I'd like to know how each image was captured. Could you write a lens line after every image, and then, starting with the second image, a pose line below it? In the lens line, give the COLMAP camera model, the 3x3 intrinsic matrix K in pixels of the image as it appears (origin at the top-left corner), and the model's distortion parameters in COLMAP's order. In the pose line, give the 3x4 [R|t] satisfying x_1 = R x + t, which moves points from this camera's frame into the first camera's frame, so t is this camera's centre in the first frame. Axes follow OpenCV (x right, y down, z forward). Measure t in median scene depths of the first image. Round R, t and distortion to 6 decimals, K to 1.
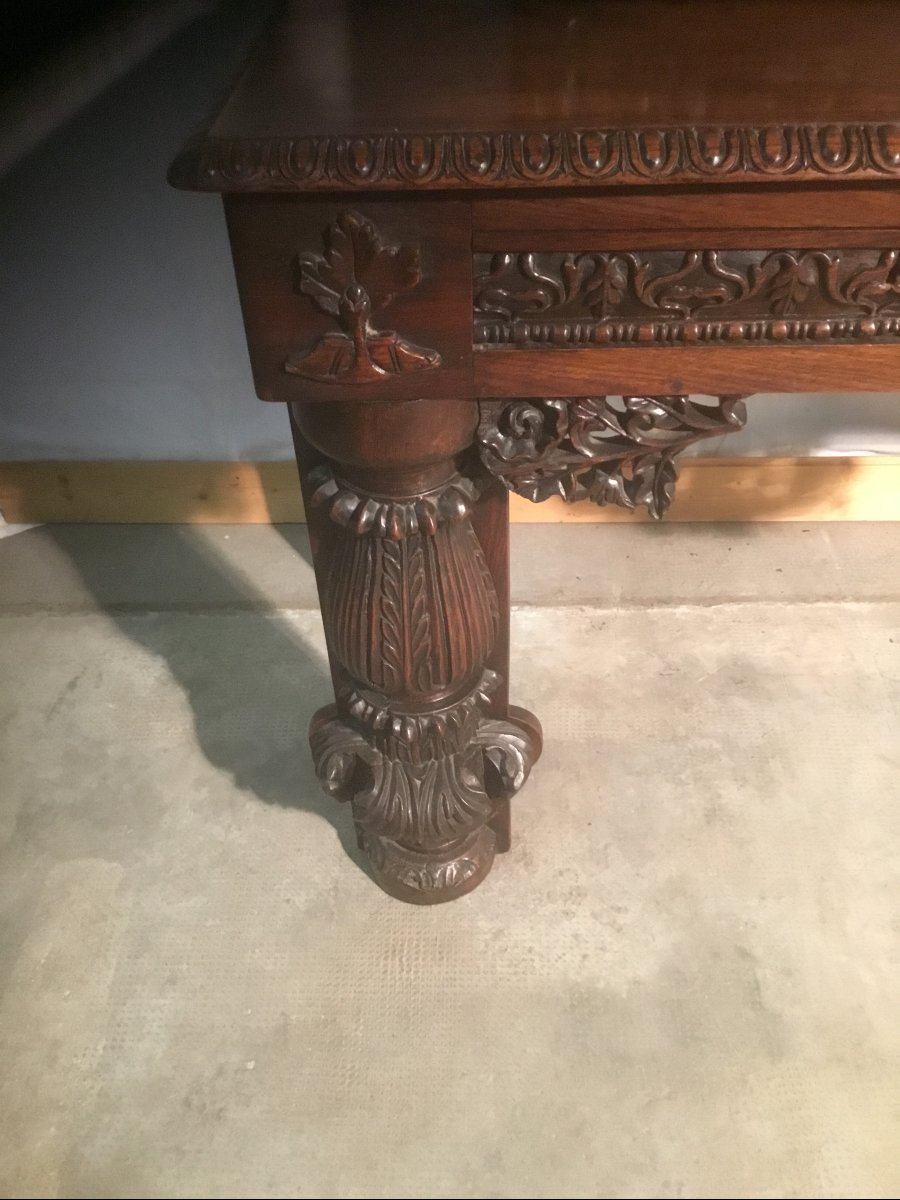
lens RADIAL K [[1079.8, 0, 435.4], [0, 1079.8, 604.7], [0, 0, 1]] dist [0.105929, -0.189861]
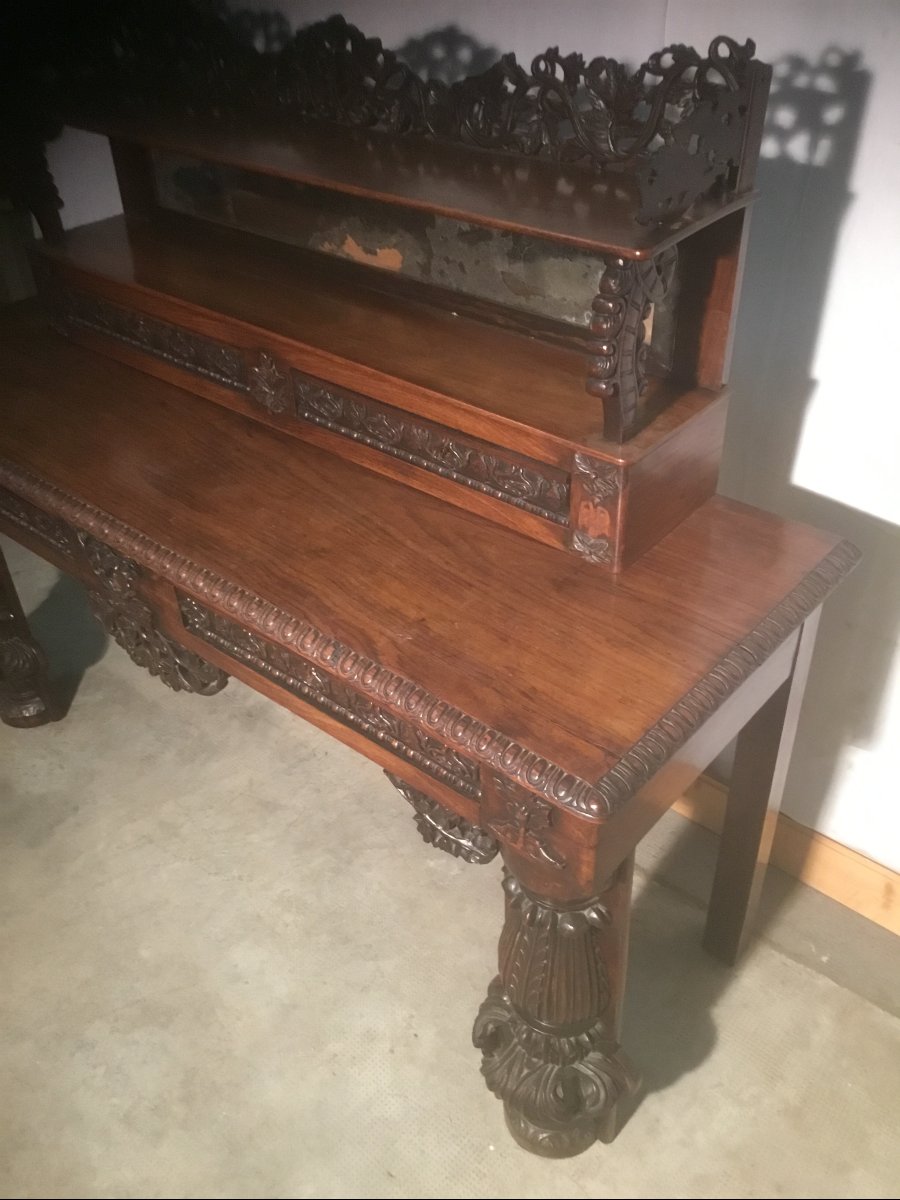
lens RADIAL K [[1071.5, 0, 452.4], [0, 1071.5, 610.3], [0, 0, 1]] dist [0.074436, -0.125574]
pose [[0.788836, 0.381376, -0.481965, 1.327881], [-0.403787, 0.912790, 0.061403, -0.319653], [0.463351, 0.146174, 0.874036, -0.334319]]
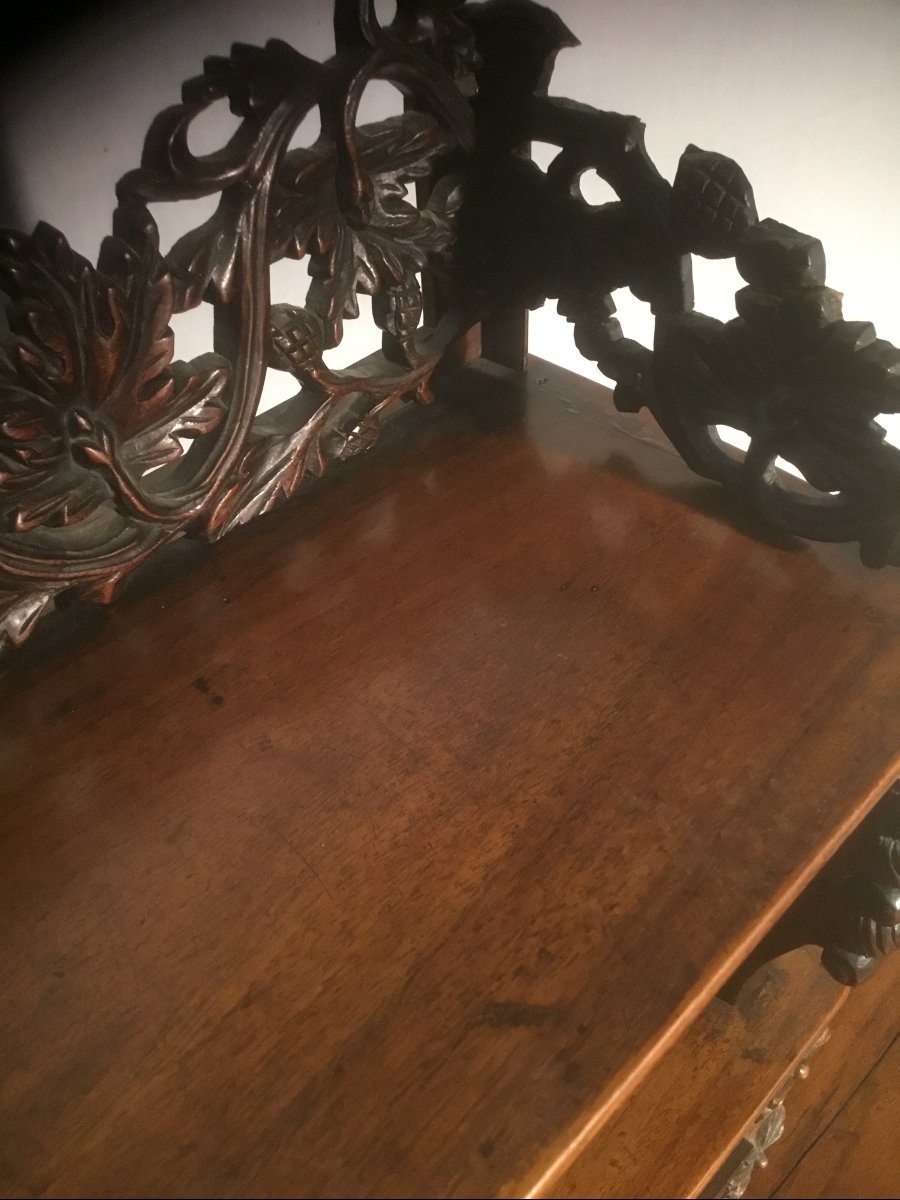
lens RADIAL K [[1092.5, 0, 434.7], [0, 1092.5, 605.2], [0, 0, 1]] dist [0.102919, -0.194758]
pose [[0.663993, -0.497598, 0.558131, 0.713948], [0.484112, 0.854946, 0.186287, -0.686544], [-0.569868, 0.146505, 0.808571, 0.266193]]
